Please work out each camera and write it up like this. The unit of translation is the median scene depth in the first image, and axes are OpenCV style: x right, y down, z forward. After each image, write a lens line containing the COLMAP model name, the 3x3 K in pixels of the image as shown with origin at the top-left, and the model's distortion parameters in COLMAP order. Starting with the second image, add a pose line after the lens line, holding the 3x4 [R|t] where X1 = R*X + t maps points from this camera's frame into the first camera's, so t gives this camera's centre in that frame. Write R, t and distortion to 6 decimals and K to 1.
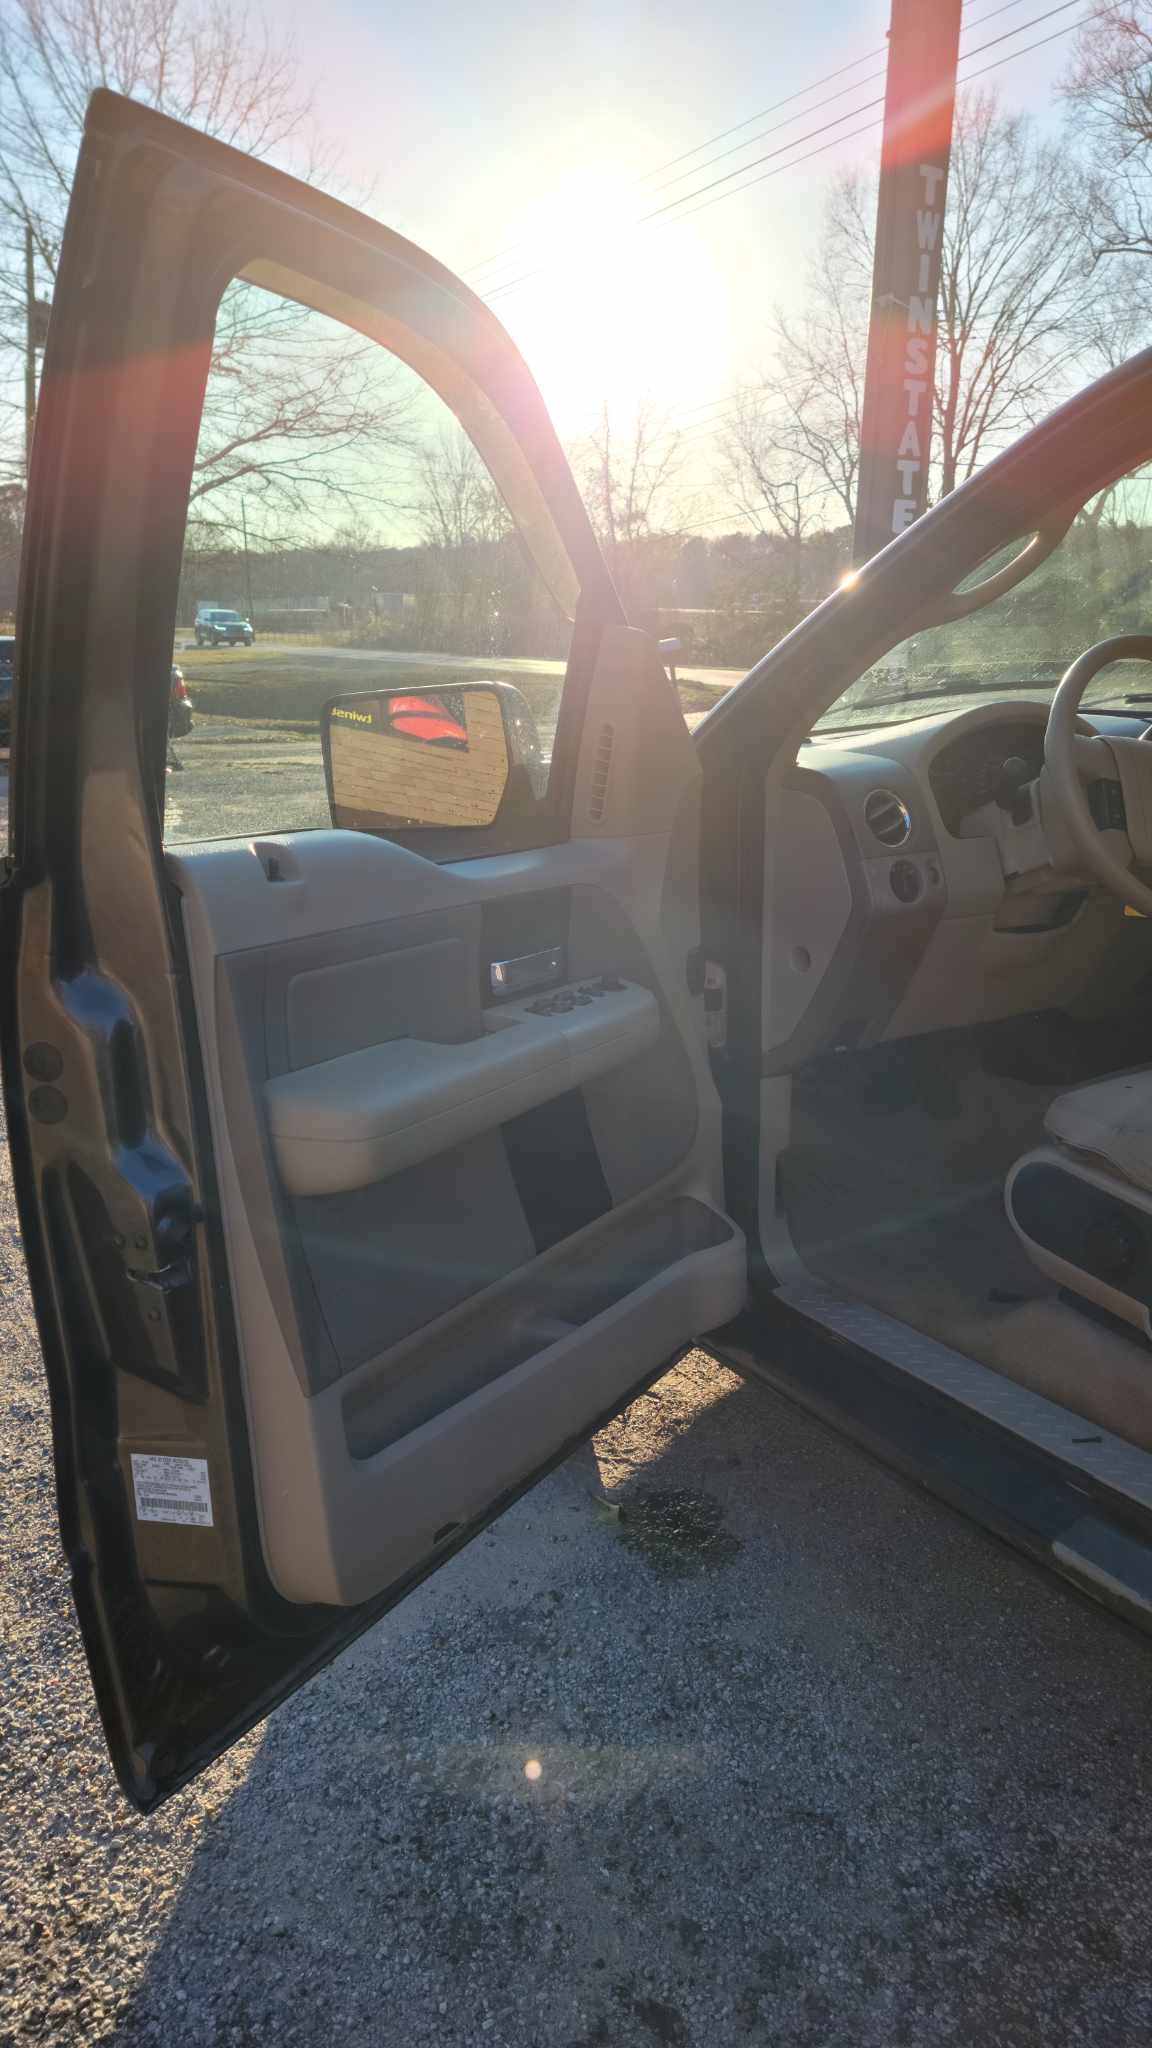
lens RADIAL K [[1422.4, 0, 574.2], [0, 1422.4, 1014.1], [0, 0, 1]] dist [0.081401, -0.067032]
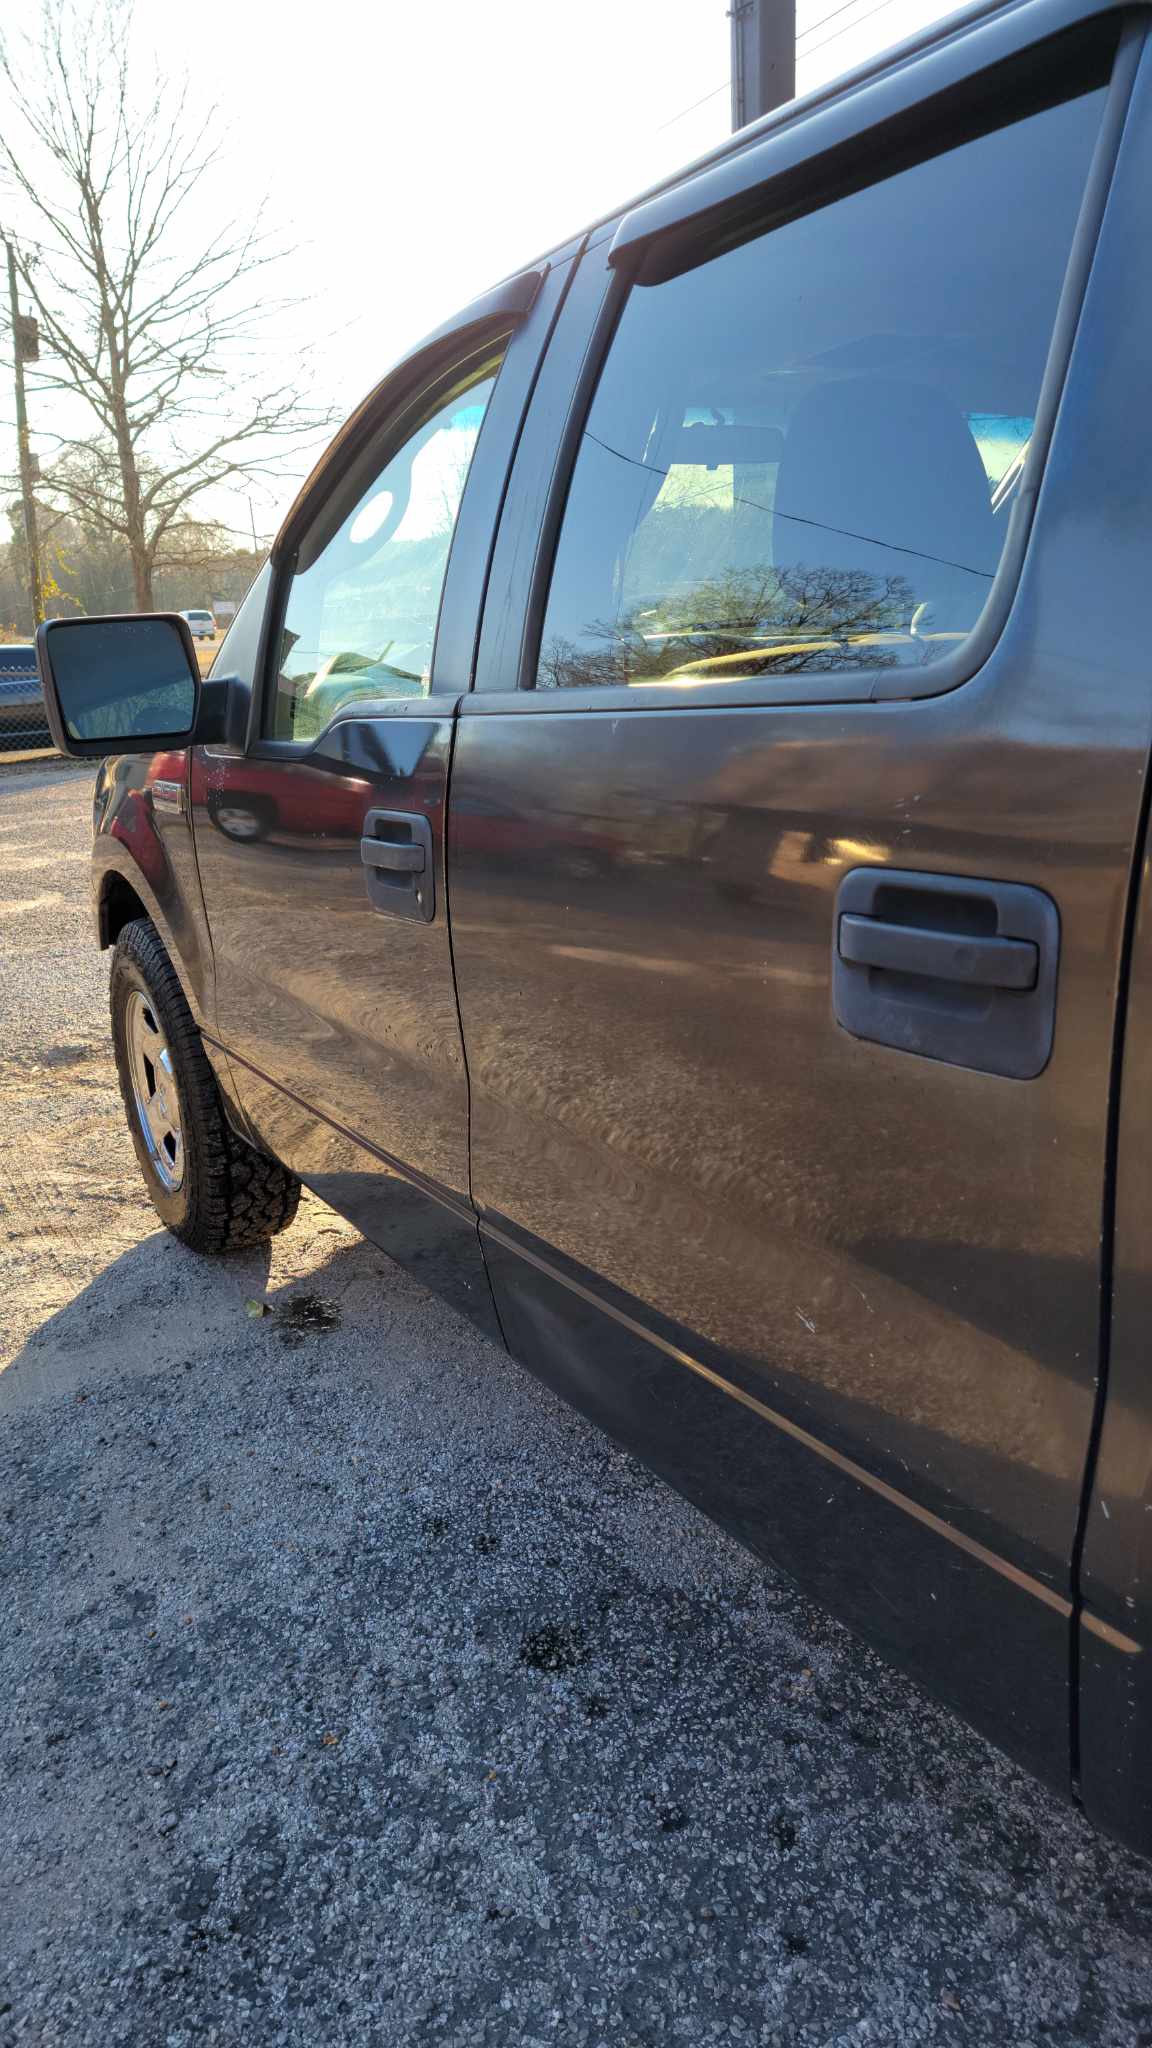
lens RADIAL K [[1422.4, 0, 574.2], [0, 1422.4, 1014.1], [0, 0, 1]] dist [0.081401, -0.067032]
pose [[0.998510, -0.047443, -0.026957, 0.374122], [0.047770, 0.998791, 0.011615, 0.098948], [0.026374, -0.012885, 0.999569, -0.244533]]
